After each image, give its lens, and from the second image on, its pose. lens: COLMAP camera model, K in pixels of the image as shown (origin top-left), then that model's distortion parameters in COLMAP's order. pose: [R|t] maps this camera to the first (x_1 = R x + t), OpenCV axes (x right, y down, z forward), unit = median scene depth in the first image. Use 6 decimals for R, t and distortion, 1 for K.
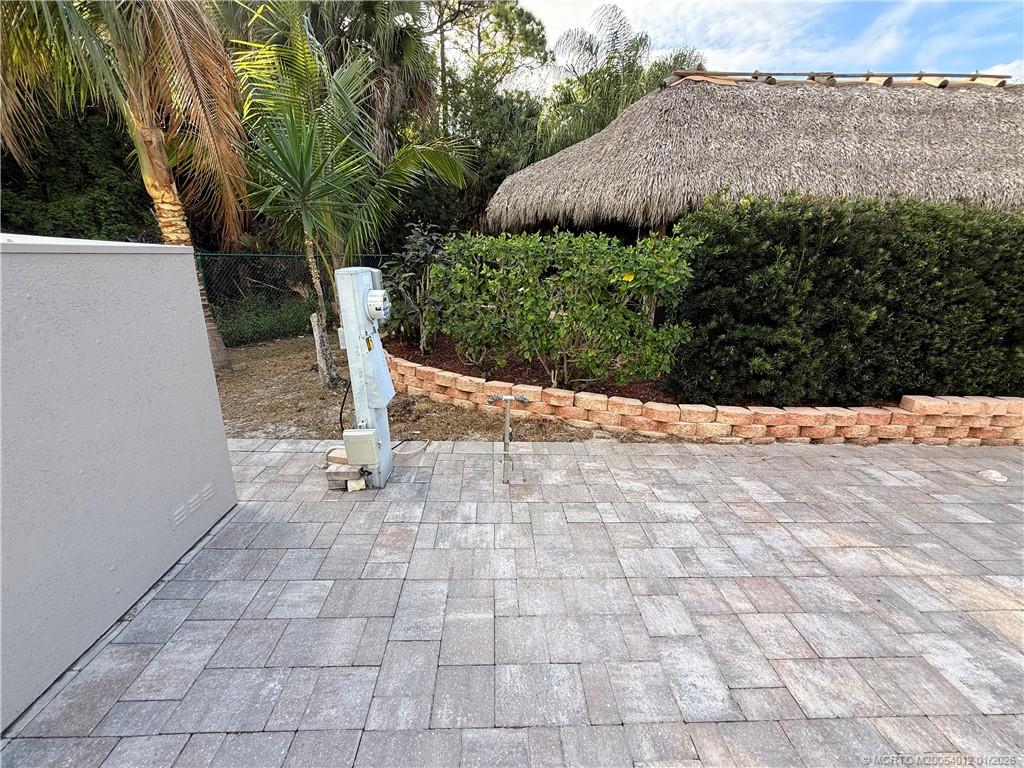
lens RADIAL K [[406.0, 0, 508.3], [0, 406.0, 384.5], [0, 0, 1]] dist [0.000305, -0.000139]
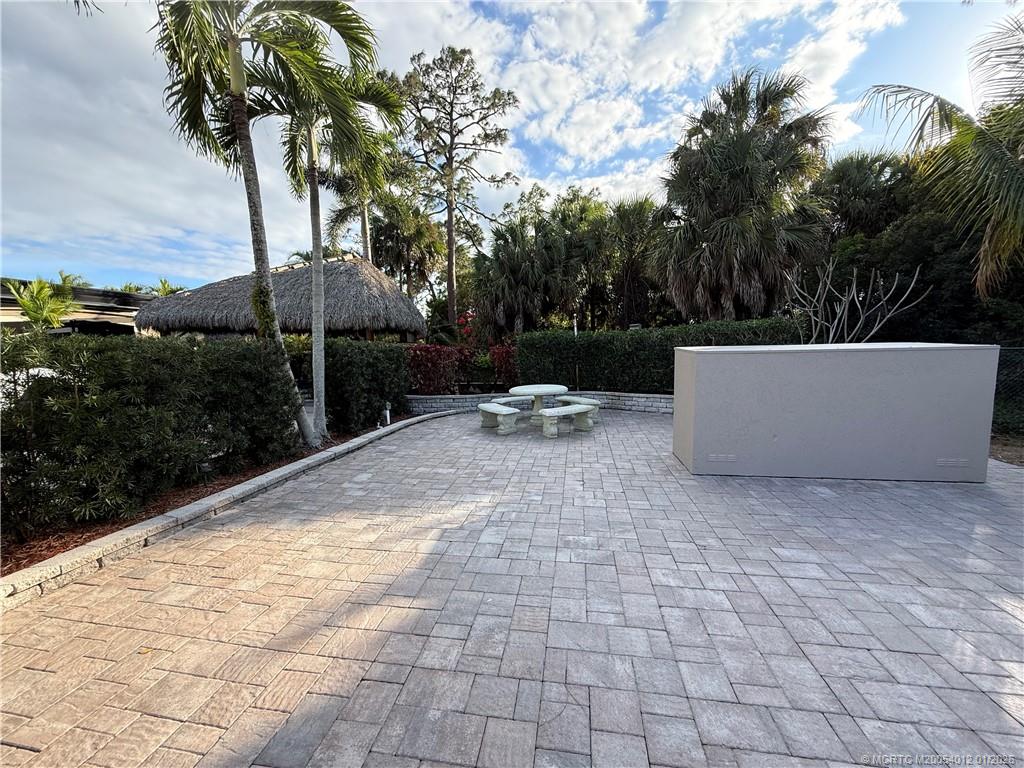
lens RADIAL K [[406.0, 0, 511.8], [0, 406.0, 376.1], [0, 0, 1]] dist [0.000305, -0.000139]
pose [[-0.201346, 0.044947, -0.978488, 1.033921], [-0.279680, 0.954723, 0.101406, 0.173284], [0.938743, 0.294081, -0.179659, -0.534832]]
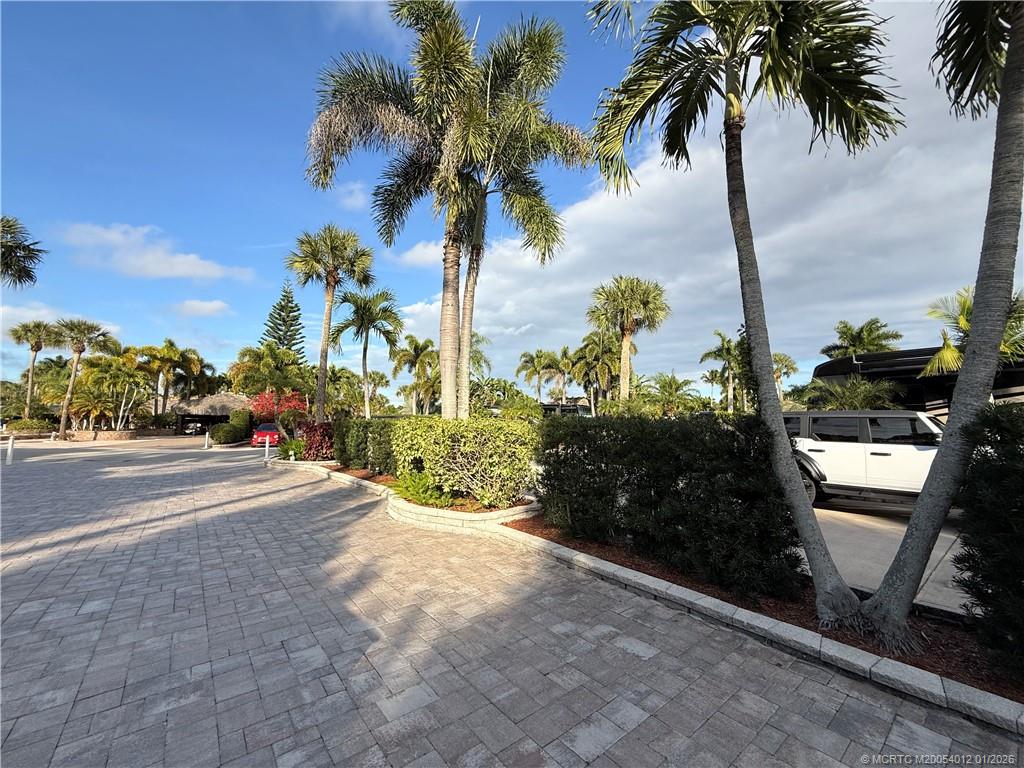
lens RADIAL K [[406.0, 0, 509.7], [0, 406.0, 385.7], [0, 0, 1]] dist [0.000305, -0.000139]
pose [[-0.590302, 0.041408, 0.806120, -0.803460], [0.216809, 0.970117, 0.108932, 0.121505], [-0.777520, 0.239076, -0.581639, -0.609081]]
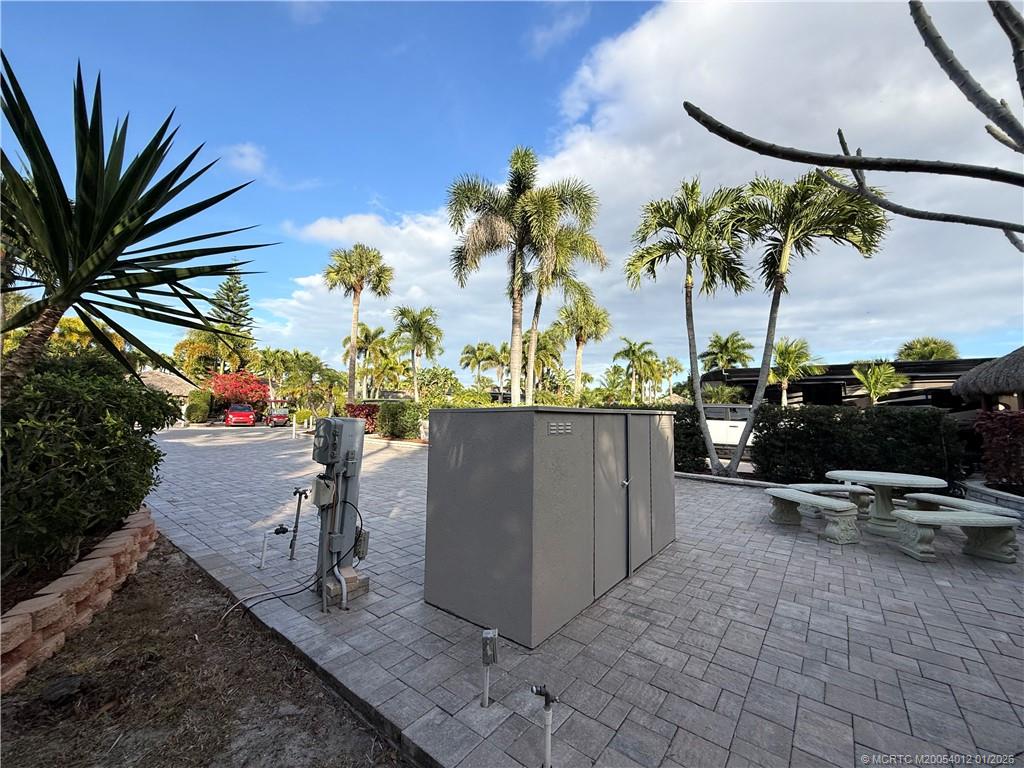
lens RADIAL K [[406.0, 0, 511.8], [0, 406.0, 388.2], [0, 0, 1]] dist [0.000305, -0.000139]
pose [[-0.760305, -0.010635, 0.649479, -1.189414], [0.149101, 0.970311, 0.190433, -0.383517], [-0.632222, 0.241625, -0.736147, 1.117724]]
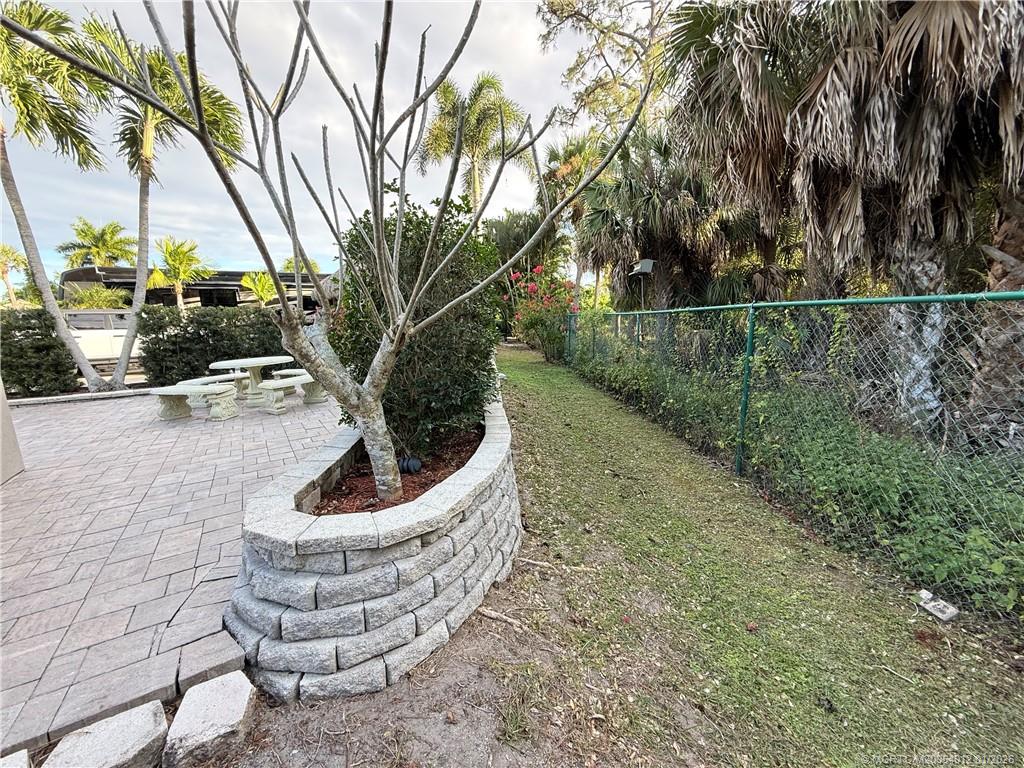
lens RADIAL K [[406.0, 0, 511.5], [0, 406.0, 385.2], [0, 0, 1]] dist [0.000305, -0.000139]
pose [[-0.857555, 0.076474, -0.508676, -1.314002], [-0.150918, 0.907964, 0.390929, -0.382792], [0.491755, 0.412012, -0.767087, 1.280487]]
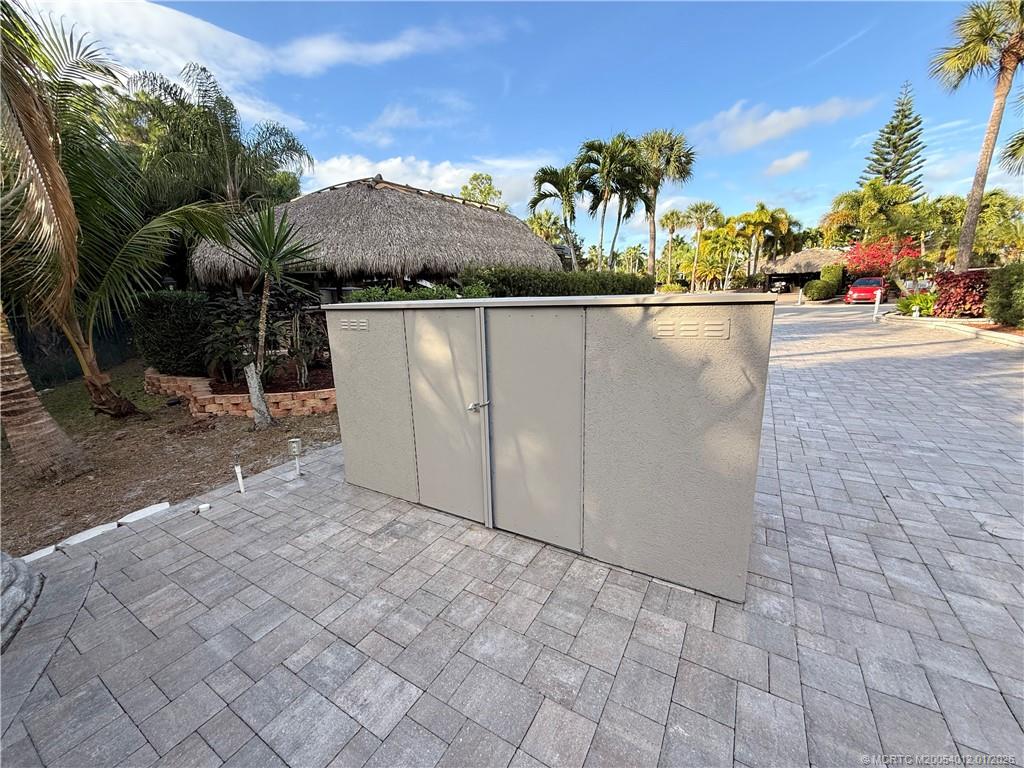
lens RADIAL K [[406.0, 0, 509.0], [0, 406.0, 385.2], [0, 0, 1]] dist [0.000305, -0.000139]
pose [[0.543825, -0.237729, 0.804823, -1.290793], [0.302549, 0.950083, 0.076201, 0.018160], [-0.782764, 0.202059, 0.588603, -0.263402]]
